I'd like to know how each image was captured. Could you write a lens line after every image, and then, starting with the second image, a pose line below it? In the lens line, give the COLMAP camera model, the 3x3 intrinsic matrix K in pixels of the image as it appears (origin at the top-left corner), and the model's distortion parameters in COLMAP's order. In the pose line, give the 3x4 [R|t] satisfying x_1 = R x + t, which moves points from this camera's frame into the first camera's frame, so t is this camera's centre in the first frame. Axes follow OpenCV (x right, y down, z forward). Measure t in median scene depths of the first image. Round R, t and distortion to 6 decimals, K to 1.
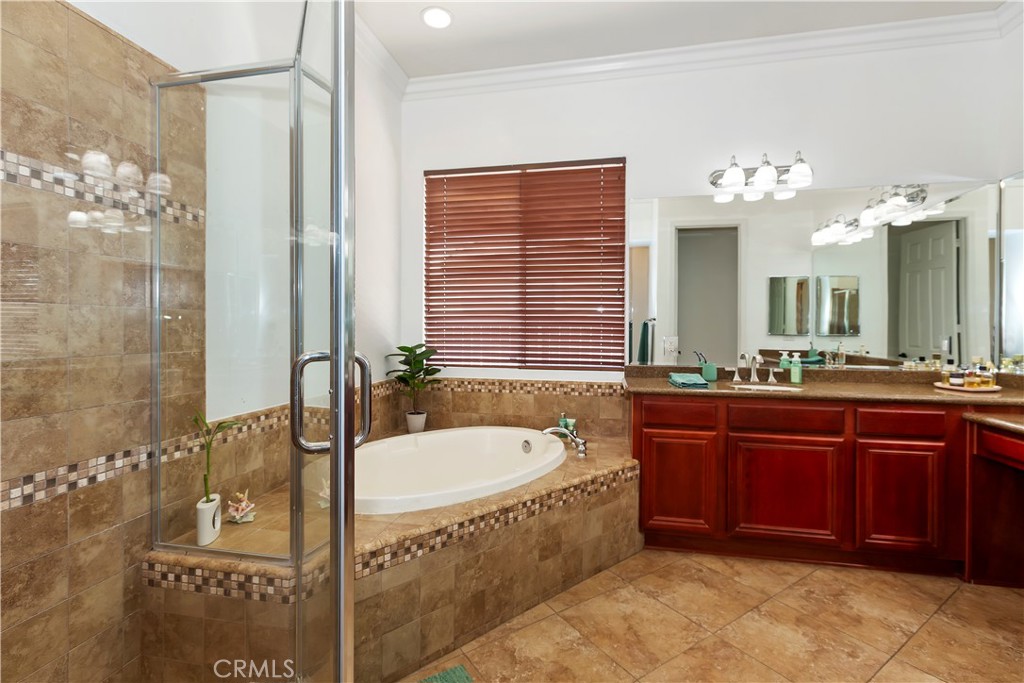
lens RADIAL K [[467.2, 0, 507.1], [0, 467.2, 325.5], [0, 0, 1]] dist [0.002968, -0.001186]
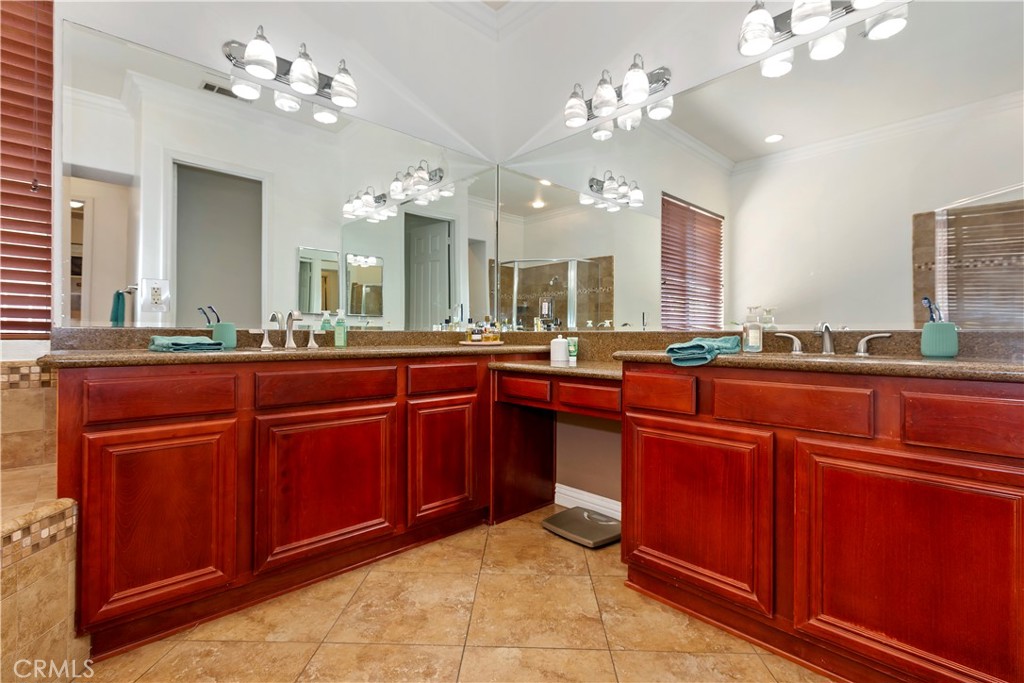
lens RADIAL K [[467.2, 0, 512.0], [0, 467.2, 337.0], [0, 0, 1]] dist [0.002968, -0.001186]
pose [[0.573160, -0.000648, 0.819443, 0.143906], [0.000064, 1.000000, 0.000746, 0.118335], [-0.819444, -0.000375, 0.573160, 0.333812]]
